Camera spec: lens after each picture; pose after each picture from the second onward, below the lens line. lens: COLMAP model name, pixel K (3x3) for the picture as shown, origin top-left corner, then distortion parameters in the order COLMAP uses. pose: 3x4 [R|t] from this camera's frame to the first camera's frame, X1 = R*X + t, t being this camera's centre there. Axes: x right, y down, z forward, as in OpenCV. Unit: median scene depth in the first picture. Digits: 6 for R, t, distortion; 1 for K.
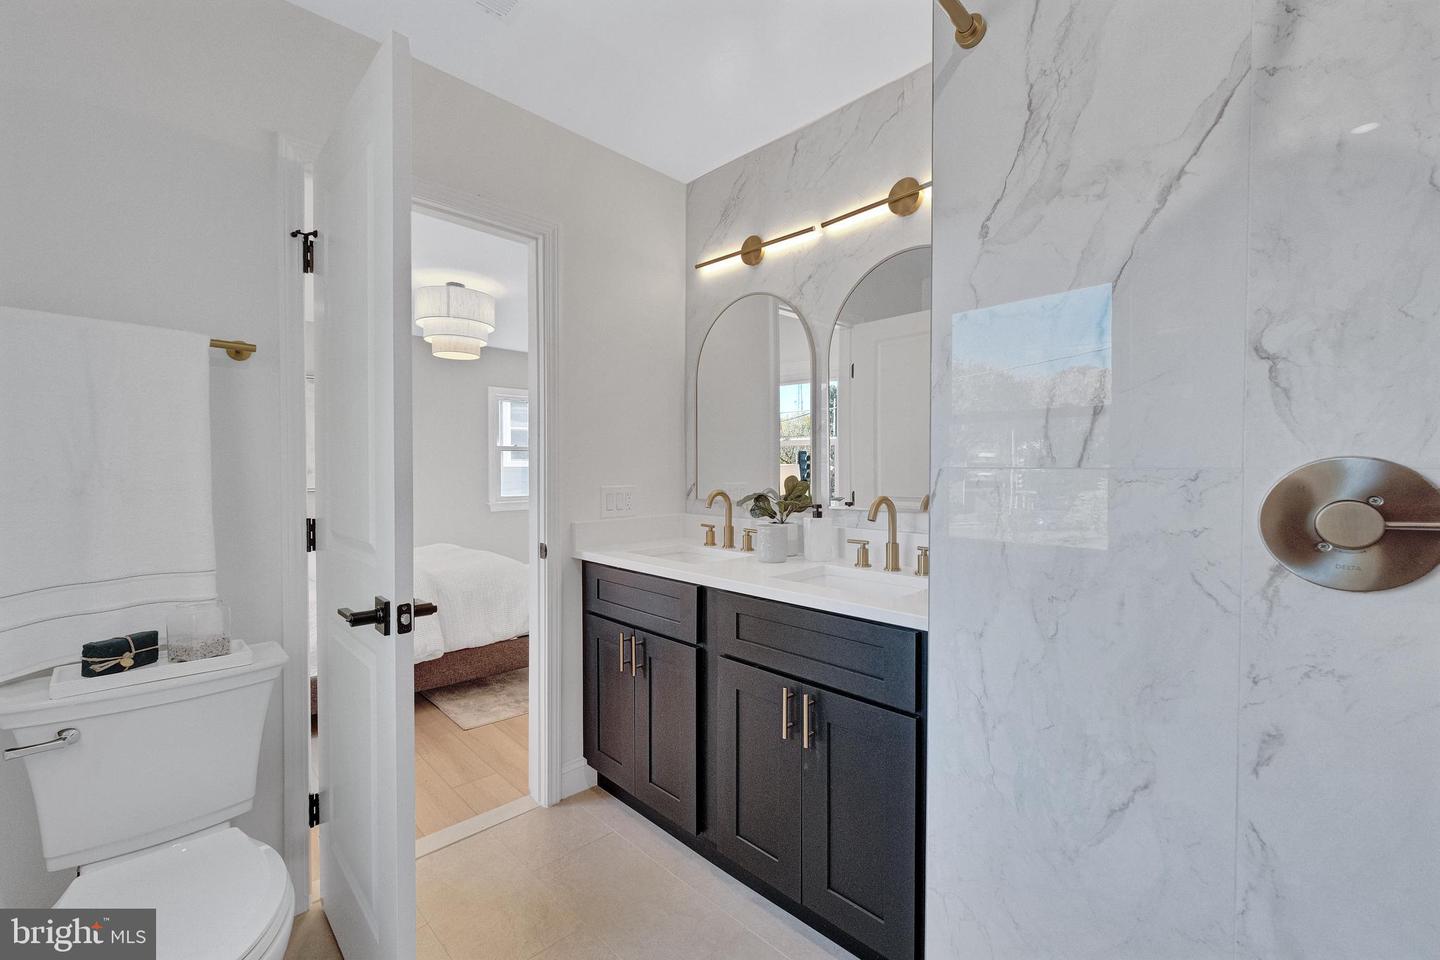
lens RADIAL K [[595.0, 0, 720.0], [0, 595.0, 480.0], [0, 0, 1]] dist [-0.001793, -0.000475]
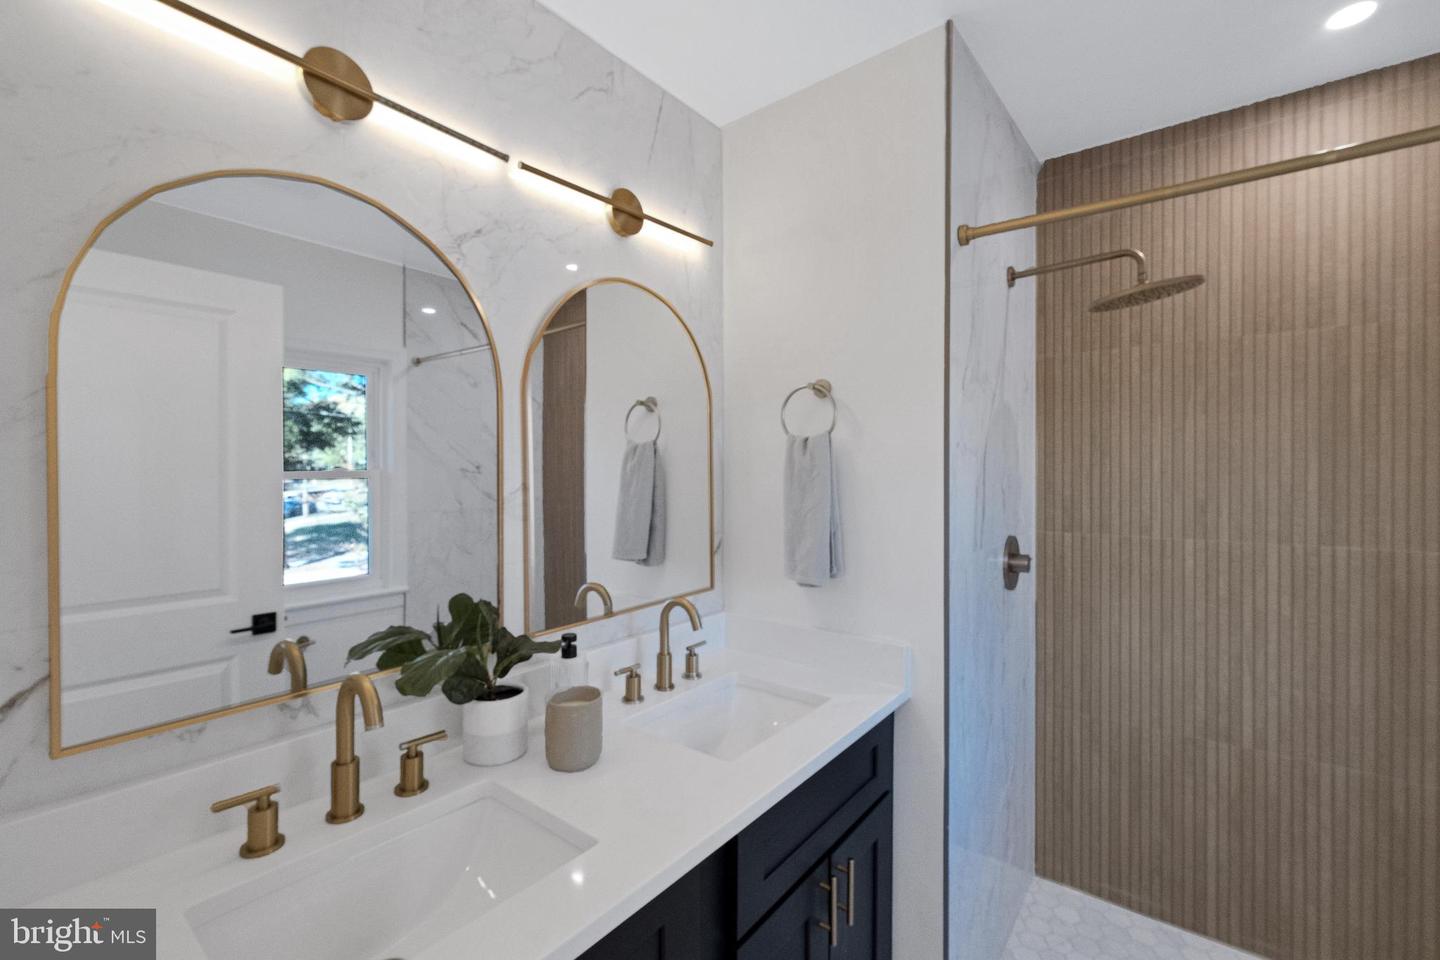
lens RADIAL K [[619.2, 0, 720.0], [0, 619.2, 480.0], [0, 0, 1]] dist [-0.001995, -0.000354]
pose [[-0.127539, -0.016879, 0.991690, -0.915762], [0.023146, 0.999532, 0.019989, -0.241107], [-0.991563, 0.025503, -0.127089, 1.747275]]
